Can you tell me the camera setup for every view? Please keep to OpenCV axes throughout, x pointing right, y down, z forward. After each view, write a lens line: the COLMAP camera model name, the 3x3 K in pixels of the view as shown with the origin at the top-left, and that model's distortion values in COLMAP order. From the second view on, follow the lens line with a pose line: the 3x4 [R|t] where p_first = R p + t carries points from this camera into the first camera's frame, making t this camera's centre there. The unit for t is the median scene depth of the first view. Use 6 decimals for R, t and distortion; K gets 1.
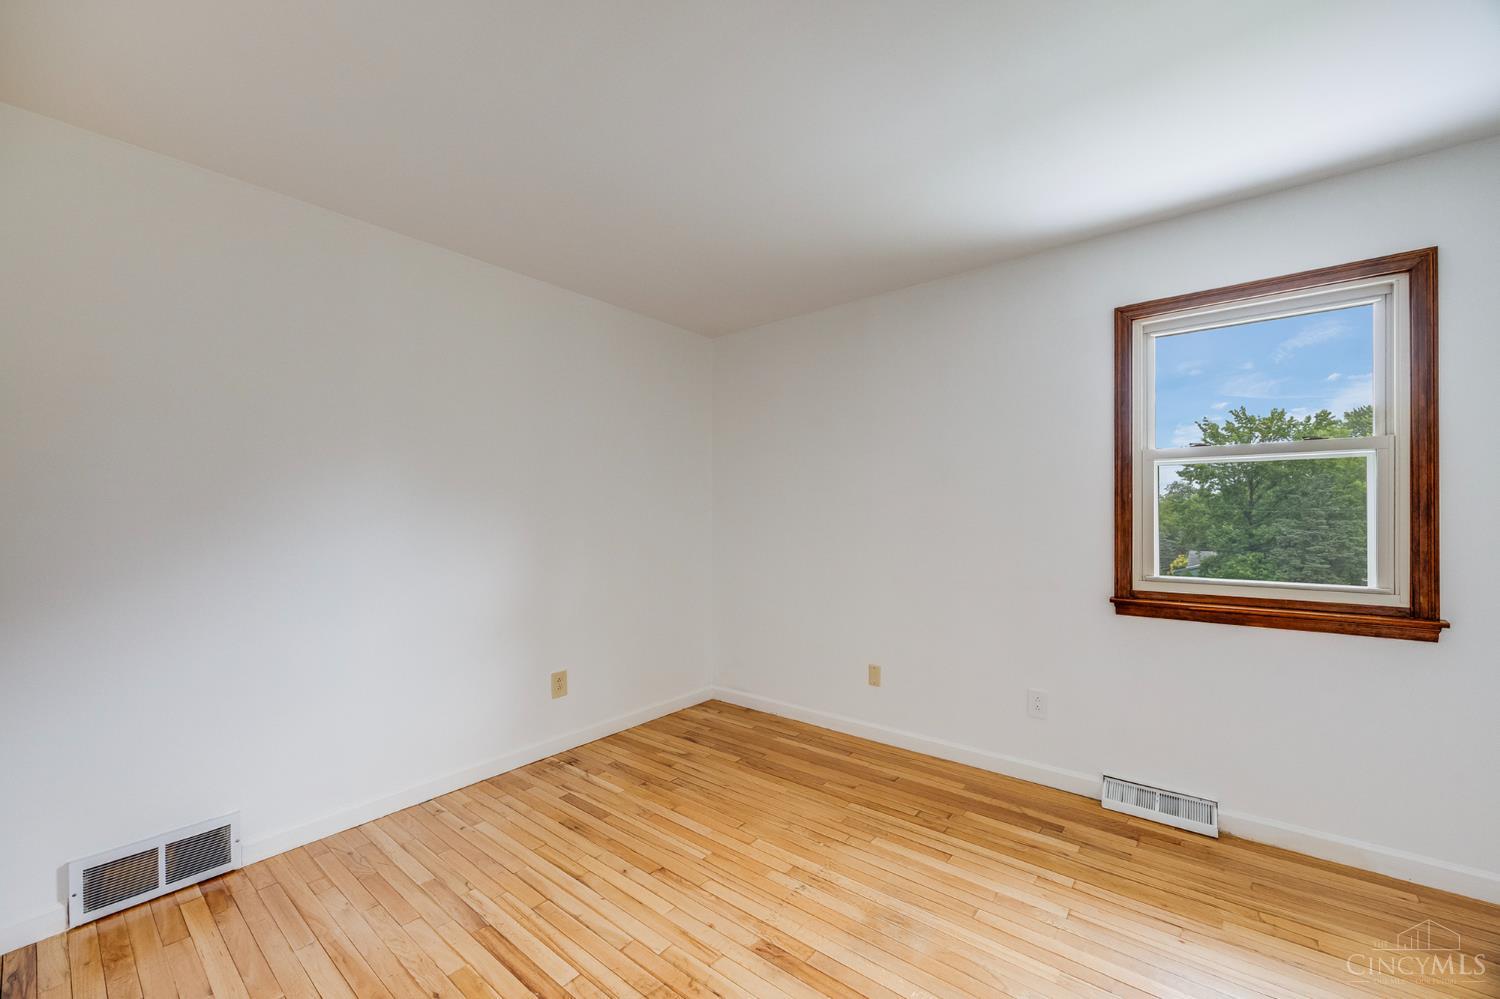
lens RADIAL K [[589.3, 0, 756.3], [0, 589.3, 504.6], [0, 0, 1]] dist [0.001692, 0.000085]
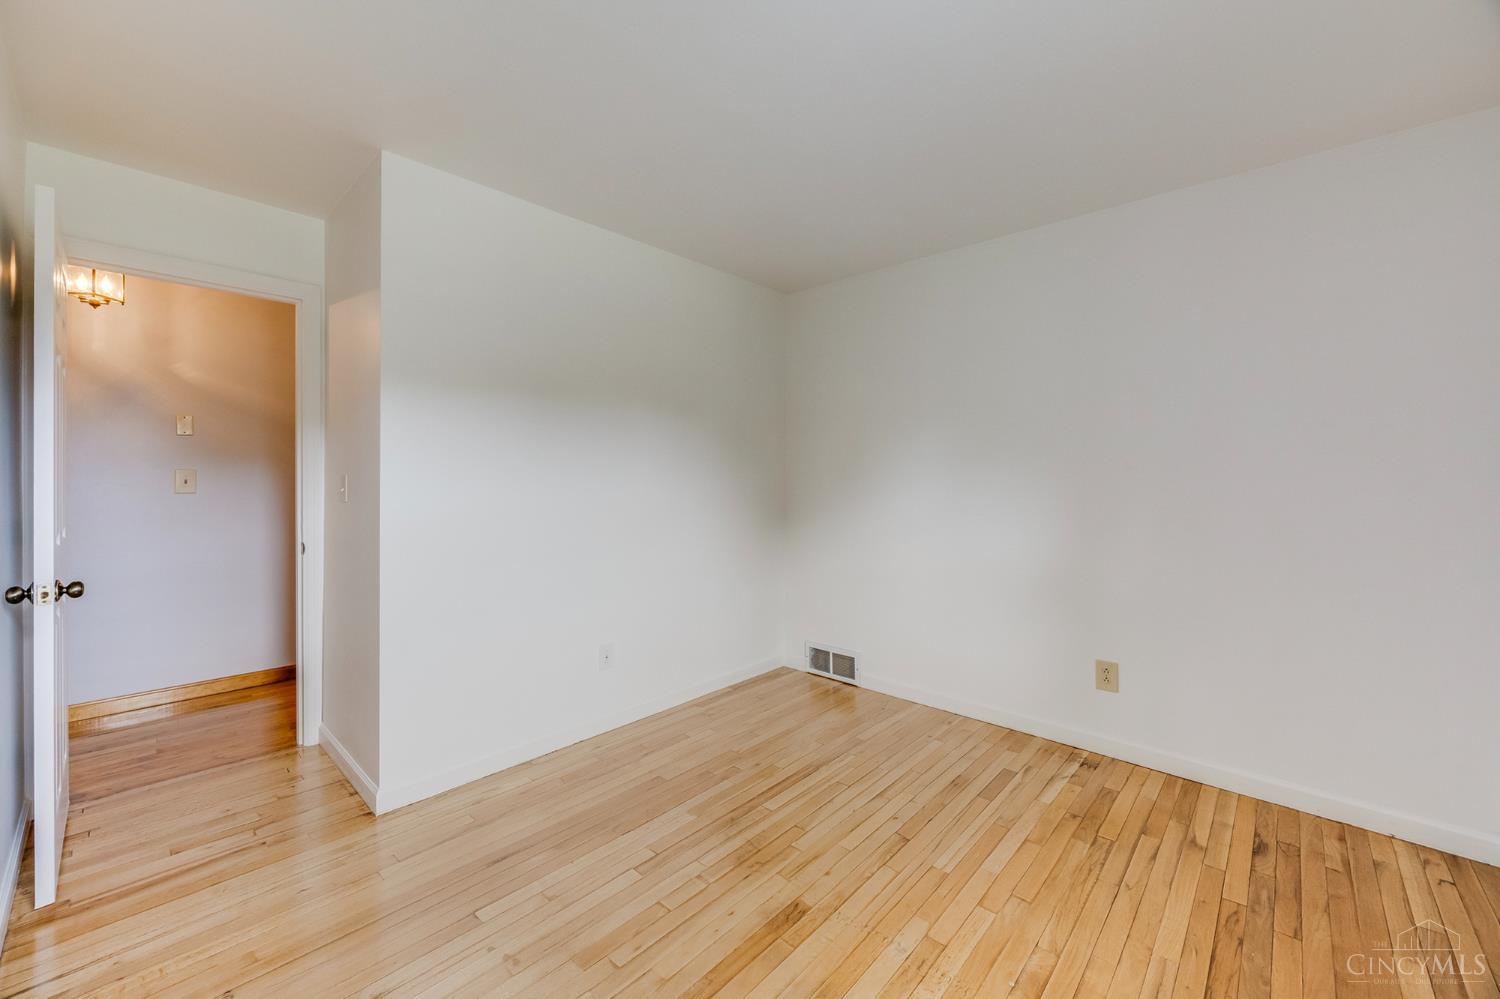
lens RADIAL K [[595.7, 0, 748.7], [0, 595.7, 470.1], [0, 0, 1]] dist [-0.000233, -0.000304]
pose [[-0.060687, -0.006508, -0.998136, 0.664156], [0.009516, 0.999930, -0.007098, 0.007388], [0.998111, -0.009929, -0.060621, 0.630815]]
